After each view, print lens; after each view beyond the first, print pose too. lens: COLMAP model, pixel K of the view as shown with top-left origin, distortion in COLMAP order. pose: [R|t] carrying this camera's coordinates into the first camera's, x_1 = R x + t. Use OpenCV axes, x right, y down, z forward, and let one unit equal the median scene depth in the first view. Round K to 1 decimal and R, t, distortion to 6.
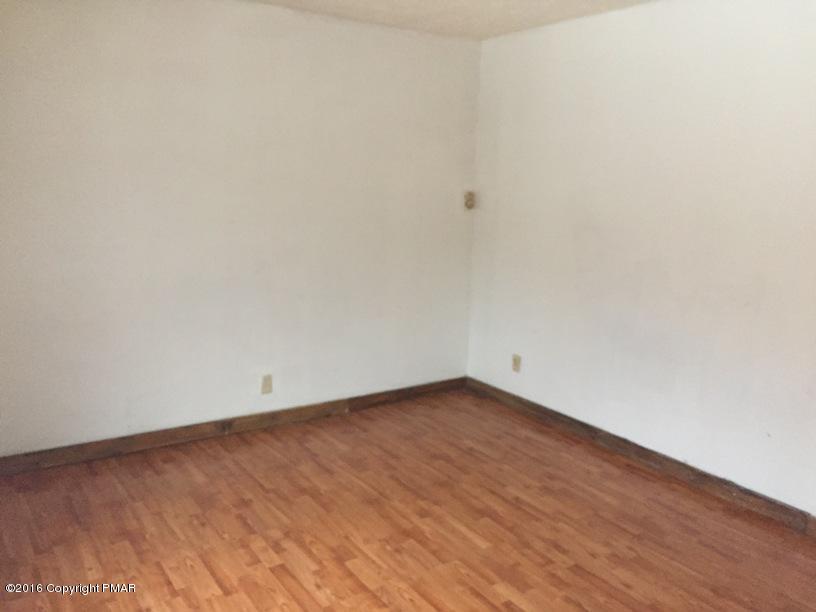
lens RADIAL K [[694.1, 0, 408.0], [0, 694.1, 306.0], [0, 0, 1]] dist [0.067961, -0.101031]
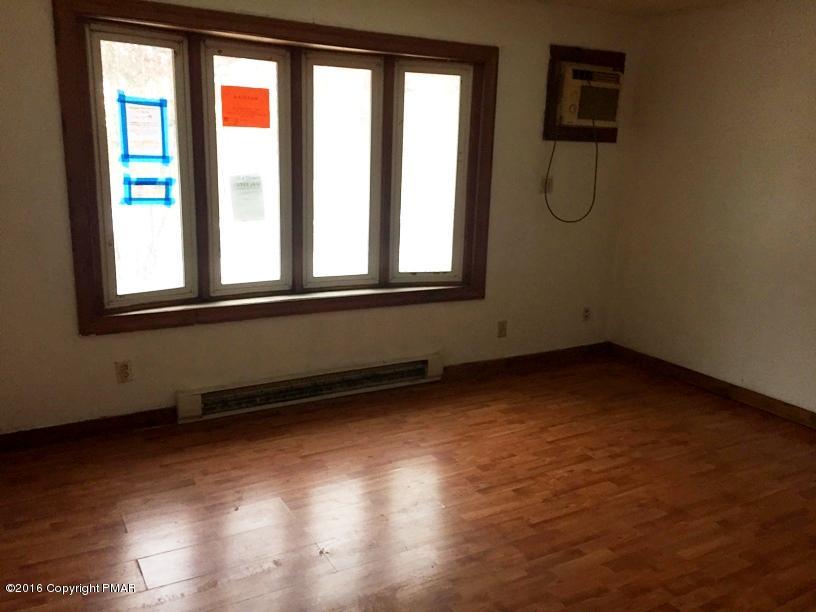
lens RADIAL K [[694.1, 0, 408.0], [0, 694.1, 306.0], [0, 0, 1]] dist [0.067961, -0.101031]
pose [[-0.058129, 0.195019, -0.979075, 0.978891], [-0.221706, 0.953721, 0.203132, -0.074196], [0.973379, 0.228875, -0.012202, 0.595049]]
